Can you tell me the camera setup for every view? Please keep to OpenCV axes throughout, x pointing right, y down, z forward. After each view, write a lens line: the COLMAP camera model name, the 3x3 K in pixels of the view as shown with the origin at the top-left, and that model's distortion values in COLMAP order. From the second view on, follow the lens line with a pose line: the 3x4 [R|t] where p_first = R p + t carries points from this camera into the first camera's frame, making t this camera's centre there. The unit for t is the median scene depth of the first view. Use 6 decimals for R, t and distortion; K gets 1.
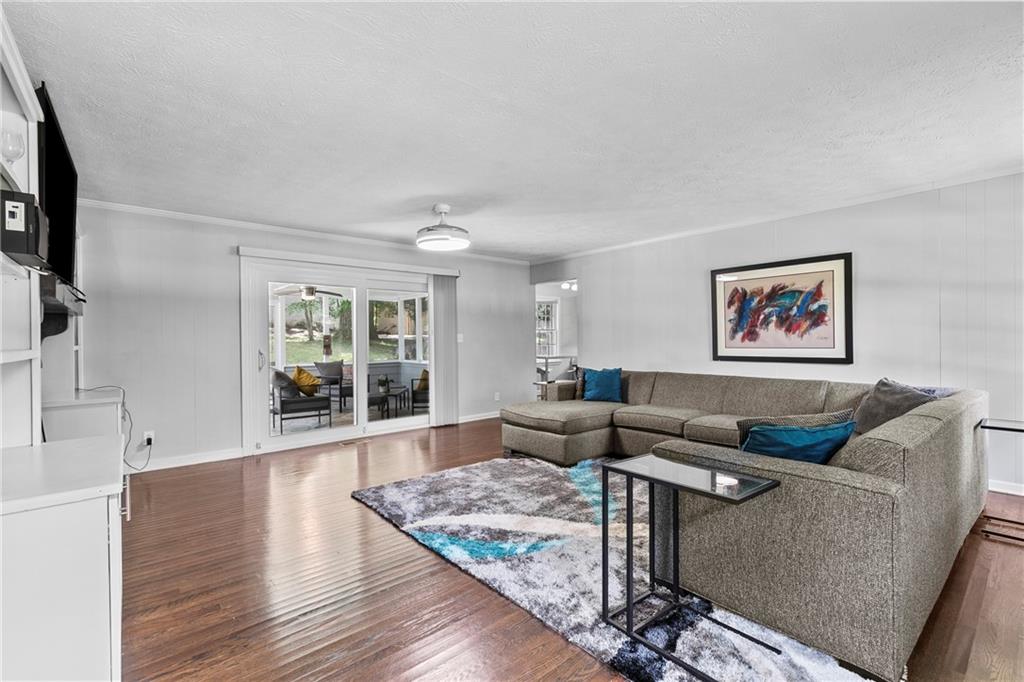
lens RADIAL K [[466.5, 0, 515.4], [0, 466.5, 341.7], [0, 0, 1]] dist [0.010732, 0.000800]
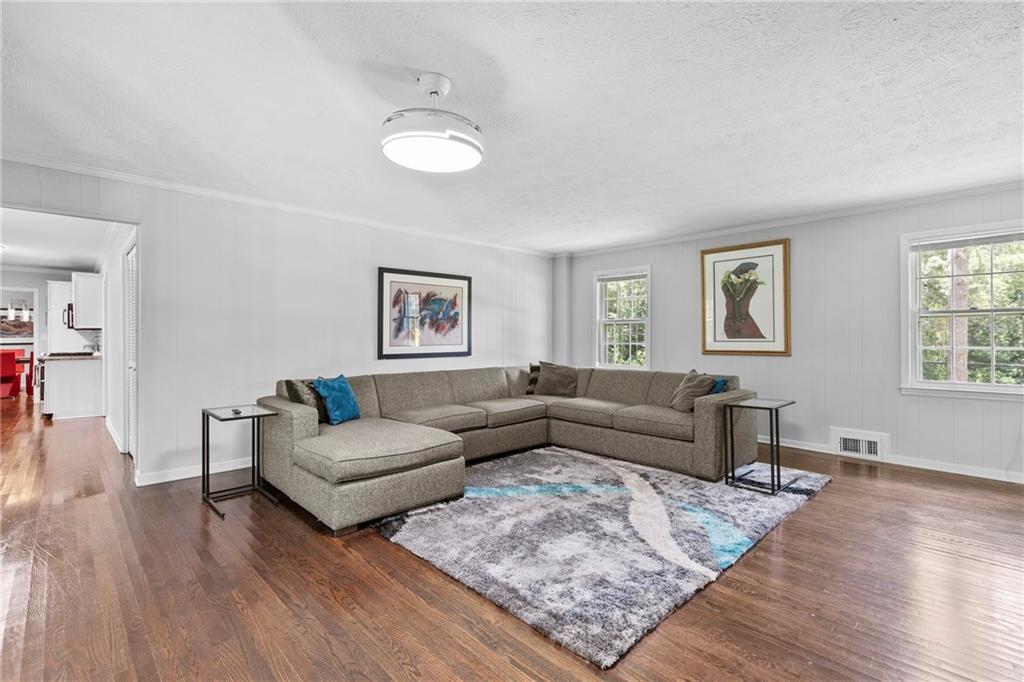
lens RADIAL K [[466.5, 0, 514.3], [0, 466.5, 334.4], [0, 0, 1]] dist [0.010732, 0.000800]
pose [[-0.063526, 0.011829, 0.997910, -0.644862], [0.004325, 0.999924, -0.011577, 0.000612], [-0.997971, 0.003580, -0.063572, 0.885634]]
